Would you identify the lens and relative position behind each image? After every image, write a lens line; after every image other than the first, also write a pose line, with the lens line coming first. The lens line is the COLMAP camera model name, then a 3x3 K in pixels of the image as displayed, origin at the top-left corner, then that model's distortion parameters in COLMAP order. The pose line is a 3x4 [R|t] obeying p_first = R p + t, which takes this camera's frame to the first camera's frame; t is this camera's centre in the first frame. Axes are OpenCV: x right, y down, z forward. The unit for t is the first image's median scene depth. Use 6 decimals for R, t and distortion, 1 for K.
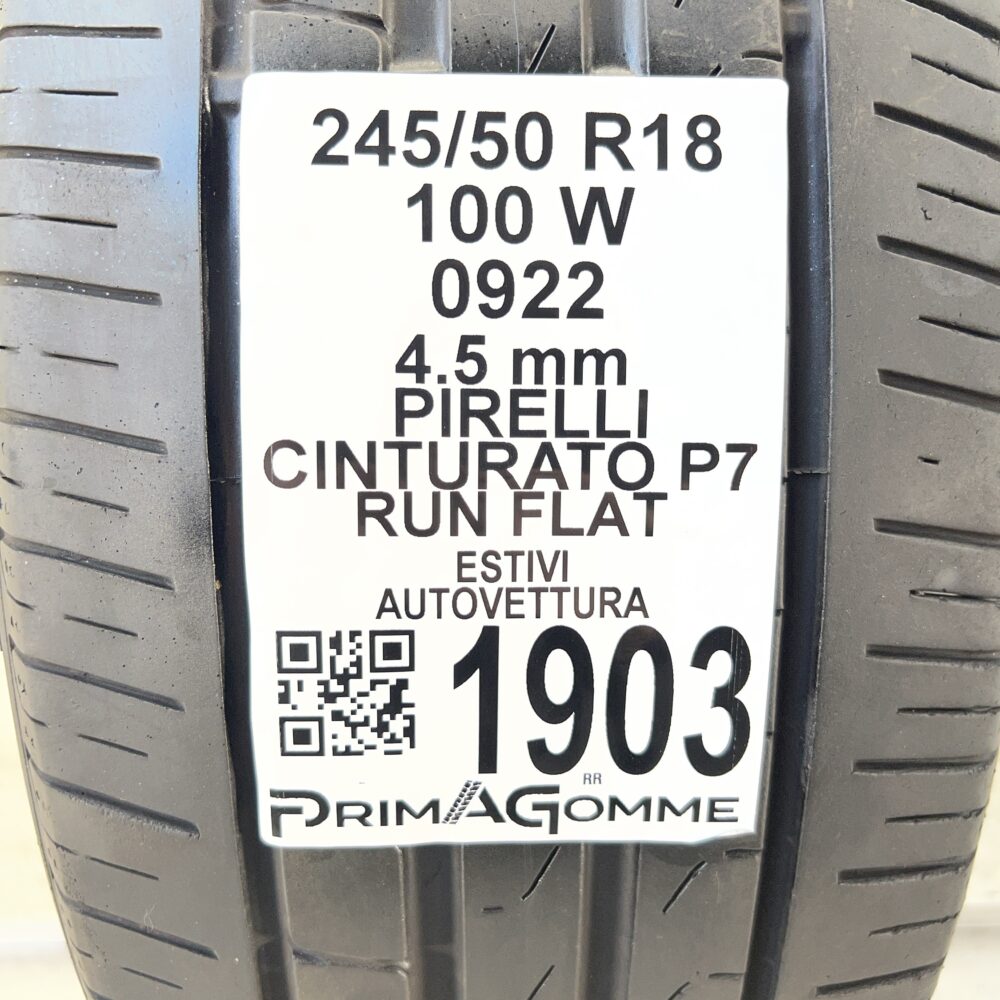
lens RADIAL K [[1015.0, 0, 500.0], [0, 1015.0, 500.0], [0, 0, 1]] dist [0.158329, -0.511864]
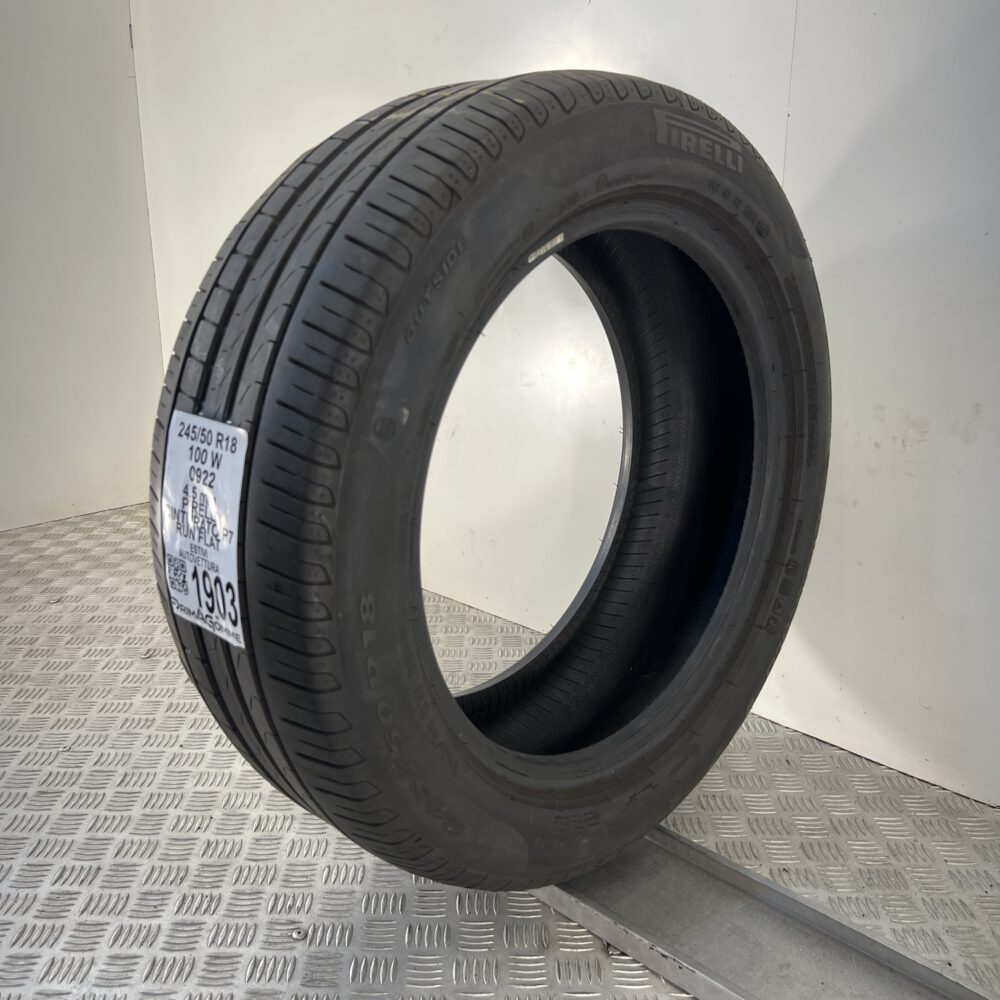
lens RADIAL K [[1015.0, 0, 500.0], [0, 1015.0, 500.0], [0, 0, 1]] dist [0.158329, -0.511864]
pose [[0.674502, 0.190635, -0.713236, 3.302258], [-0.161955, 0.980762, 0.108981, -0.682687], [0.720290, 0.042004, 0.692400, -0.754902]]
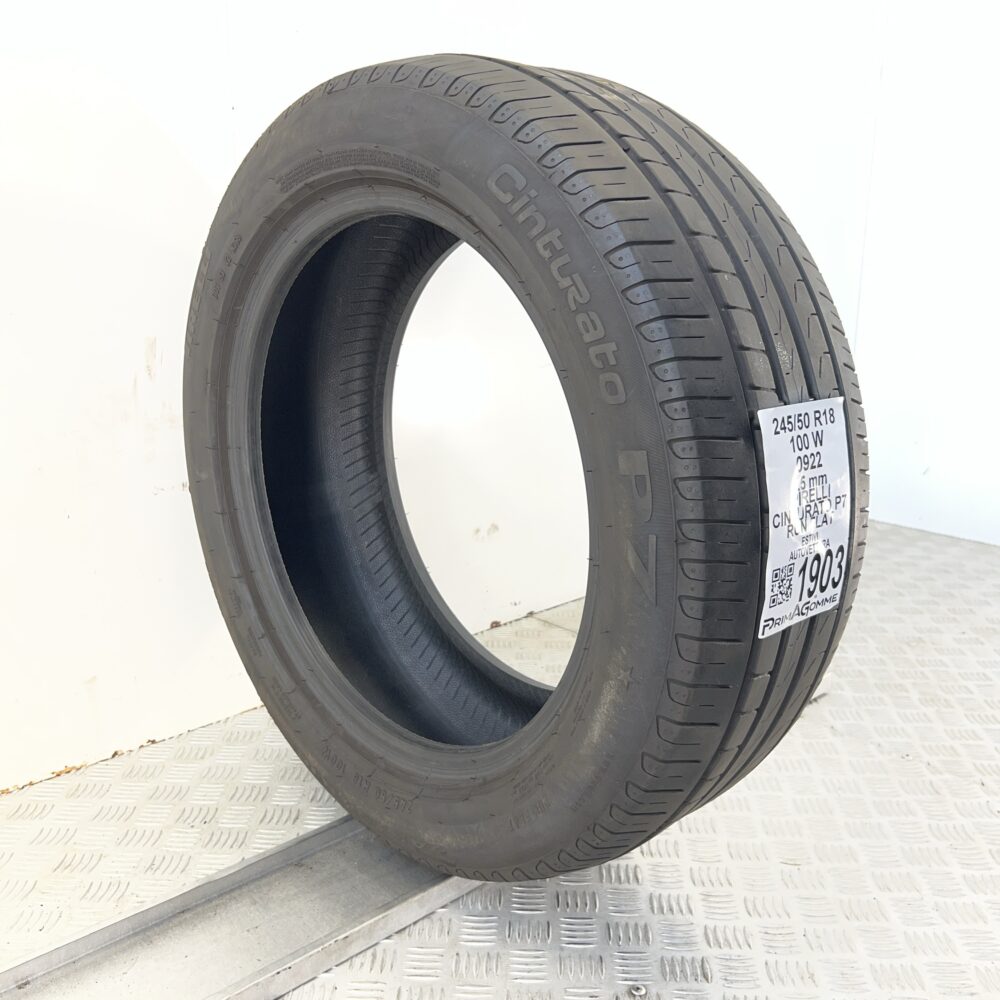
lens RADIAL K [[1015.0, 0, 500.0], [0, 1015.0, 500.0], [0, 0, 1]] dist [0.158329, -0.511864]
pose [[0.752346, -0.156675, 0.639866, -3.042426], [0.137863, 0.987245, 0.079634, -0.497687], [-0.644181, 0.028302, 0.764349, -1.018092]]
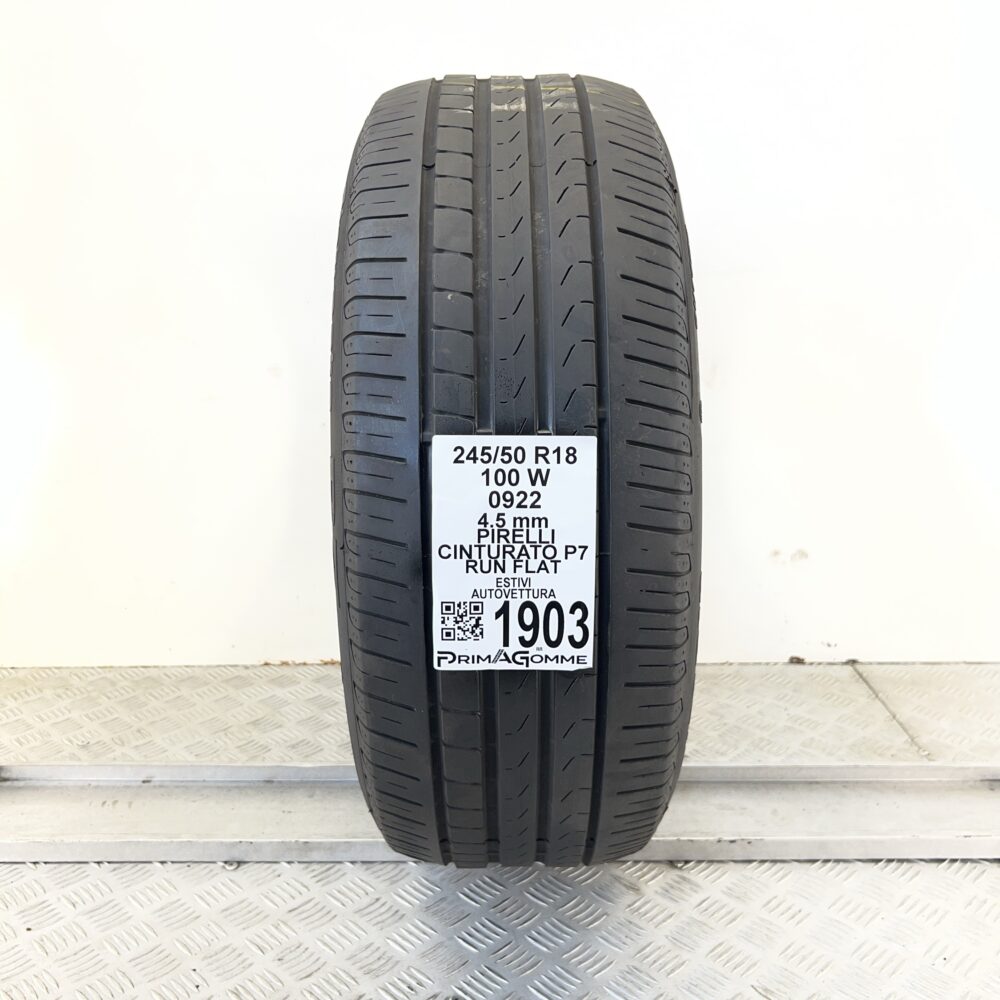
lens RADIAL K [[1015.0, 0, 500.0], [0, 1015.0, 500.0], [0, 0, 1]] dist [0.158329, -0.511864]
pose [[0.999281, 0.002805, -0.037816, 0.092021], [-0.001333, 0.999242, 0.038900, -0.325457], [0.037896, -0.038822, 0.998527, -2.240967]]
